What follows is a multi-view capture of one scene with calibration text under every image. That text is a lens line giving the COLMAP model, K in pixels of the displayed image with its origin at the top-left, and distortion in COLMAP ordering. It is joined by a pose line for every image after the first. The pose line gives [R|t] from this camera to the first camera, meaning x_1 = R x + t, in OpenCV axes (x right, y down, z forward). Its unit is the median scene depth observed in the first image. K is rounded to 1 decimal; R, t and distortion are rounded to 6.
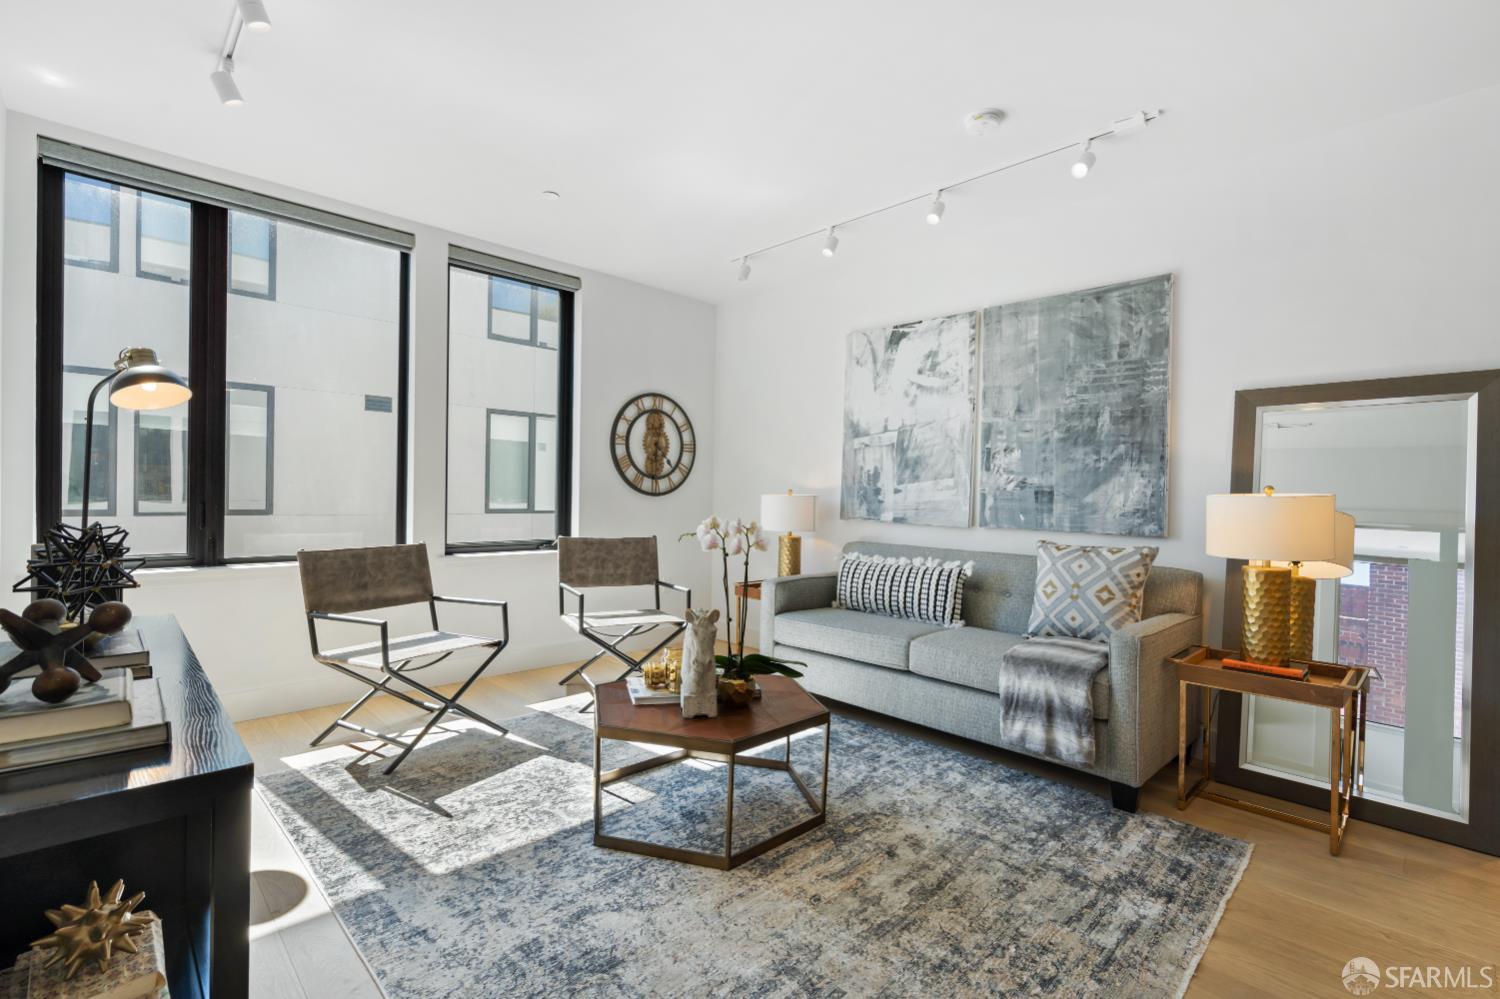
lens RADIAL K [[681.0, 0, 750.0], [0, 681.0, 499.5], [0, 0, 1]] dist [-0.001534, -0.000367]
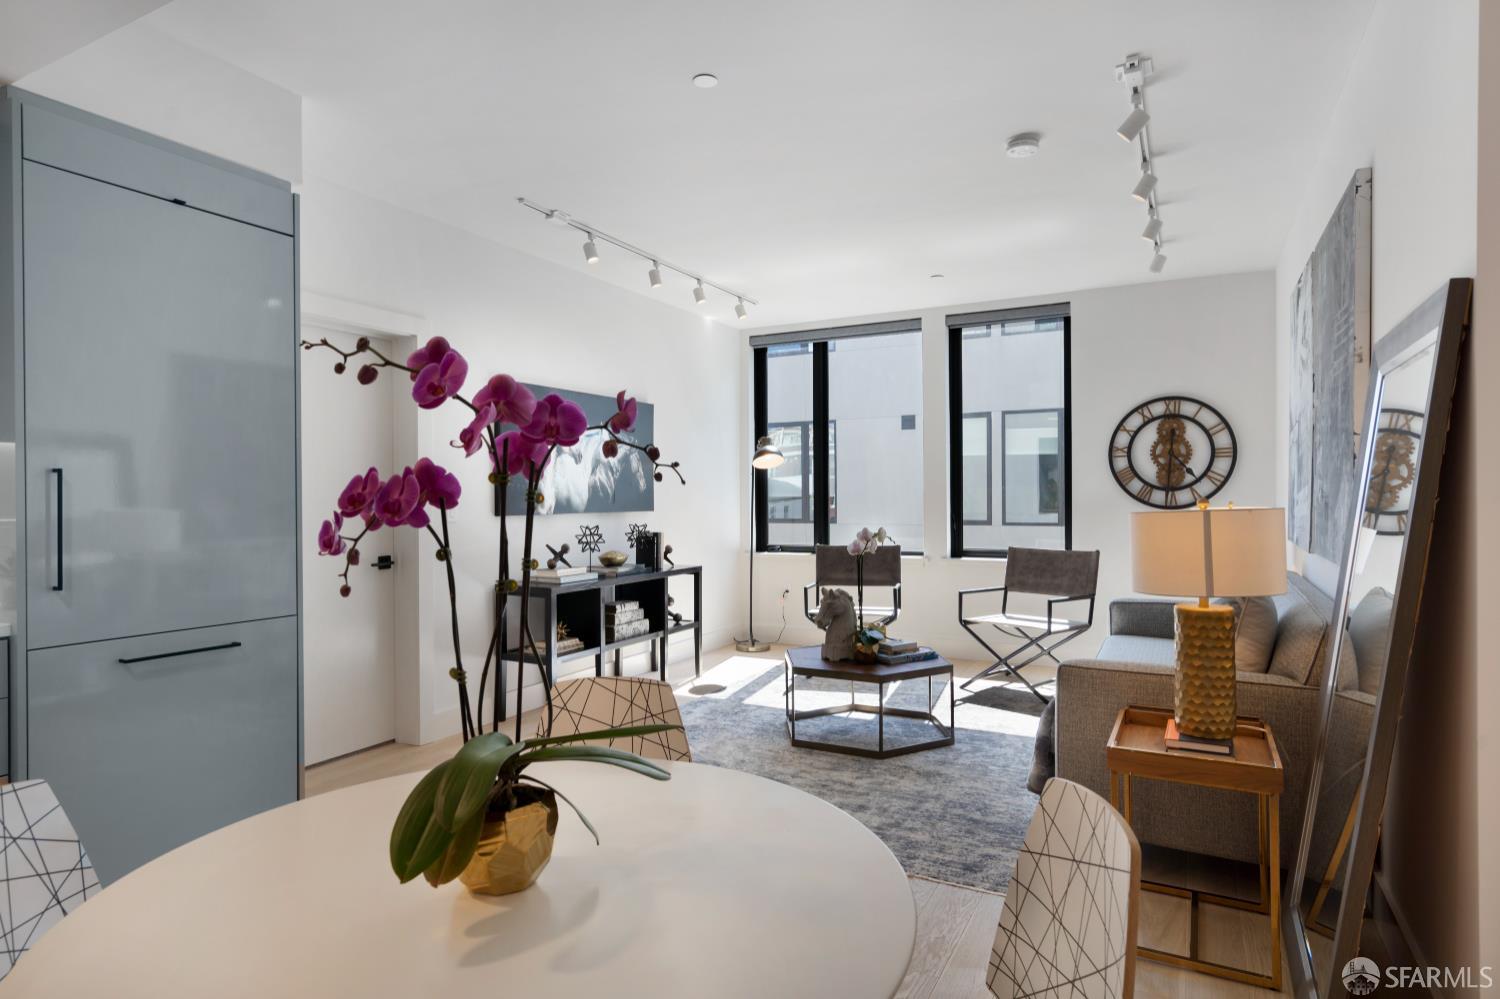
lens RADIAL K [[840.6, 0, 750.0], [0, 840.6, 499.5], [0, 0, 1]] dist [0.000968, 0.000107]
pose [[0.300053, -0.017289, -0.953766, 0.779148], [0.002881, 0.999848, -0.017218, -0.001020], [0.953918, 0.002419, 0.300057, 0.131092]]
